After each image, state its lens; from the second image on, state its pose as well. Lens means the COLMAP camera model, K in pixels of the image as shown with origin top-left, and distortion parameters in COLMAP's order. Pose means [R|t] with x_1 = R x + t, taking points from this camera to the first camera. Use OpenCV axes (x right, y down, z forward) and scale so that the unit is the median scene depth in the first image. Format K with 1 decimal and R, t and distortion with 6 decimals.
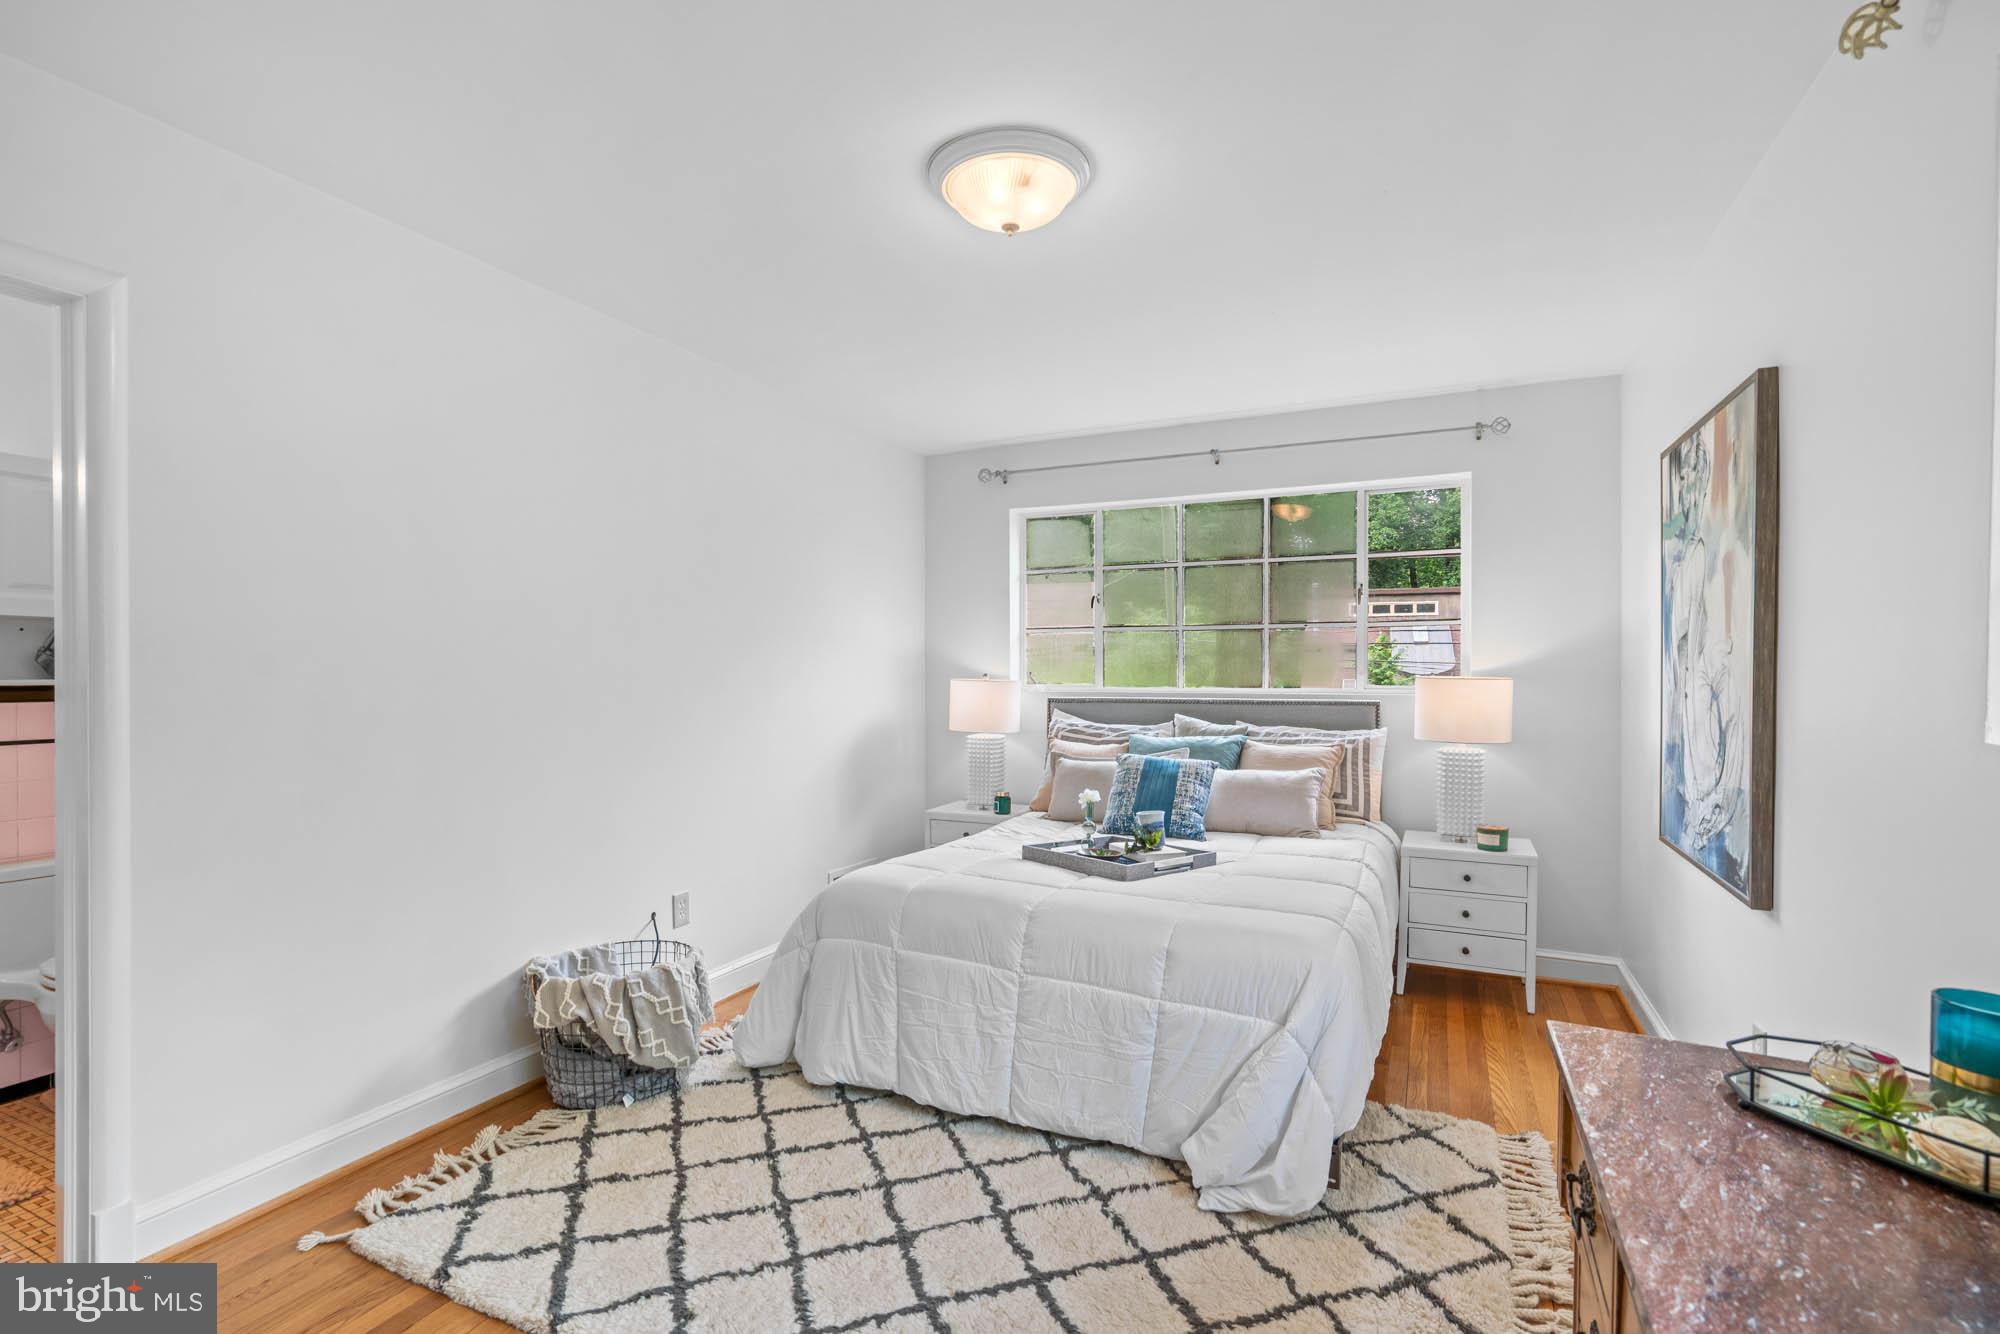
lens RADIAL K [[919.8, 0, 982.8], [0, 919.8, 676.4], [0, 0, 1]] dist [-0.004105, 0.002515]
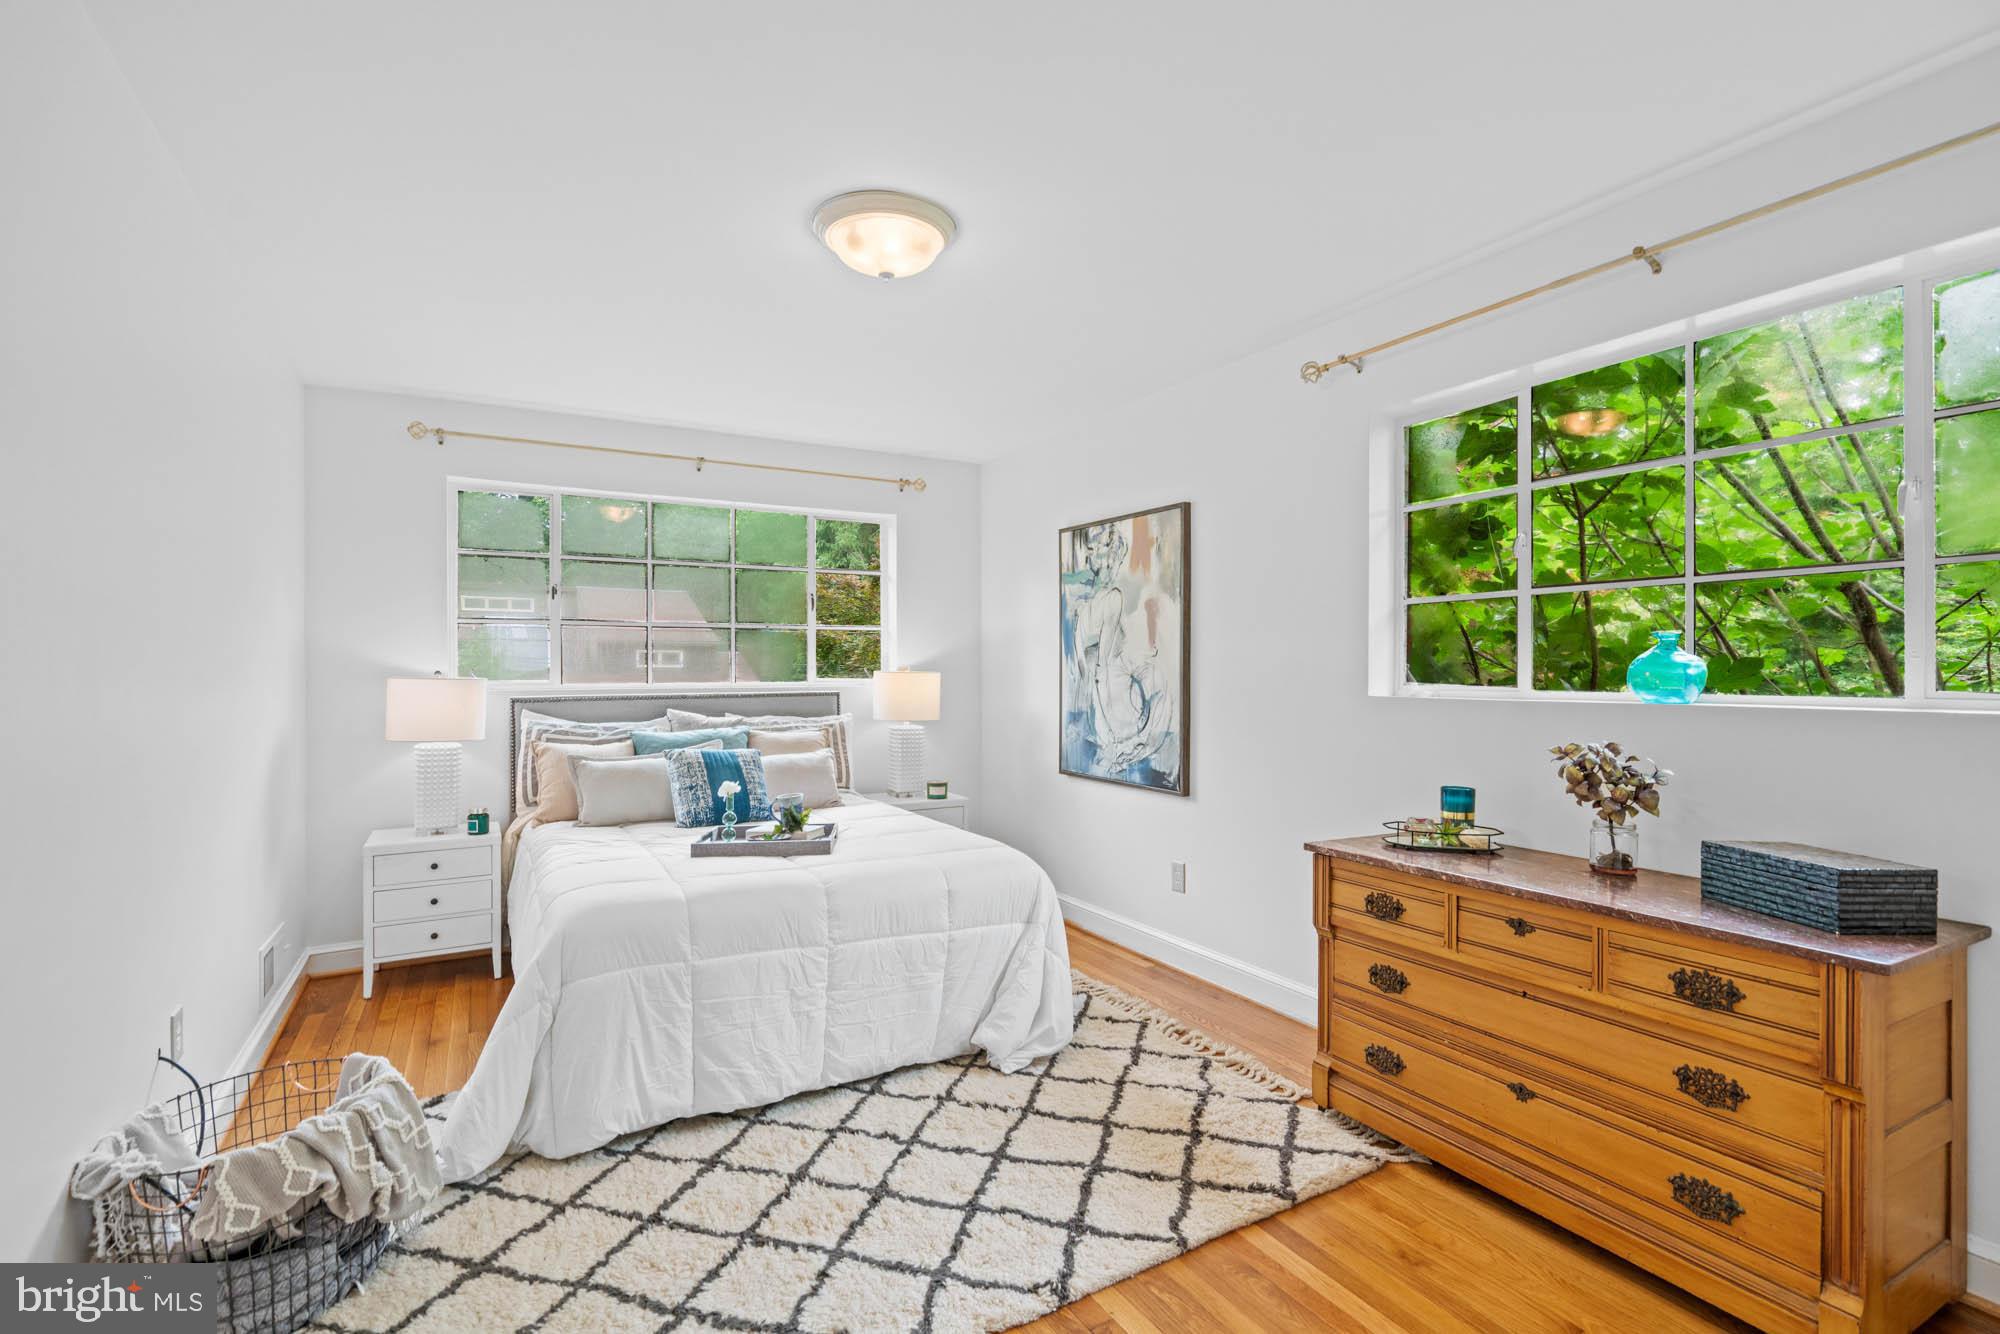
lens RADIAL K [[919.8, 0, 984.7], [0, 919.8, 664.3], [0, 0, 1]] dist [-0.004105, 0.002515]
pose [[0.572739, 0.001240, 0.819737, -0.756262], [0.007379, 0.999951, -0.006668, 0.000573], [-0.819704, 0.009868, 0.572702, 0.232963]]
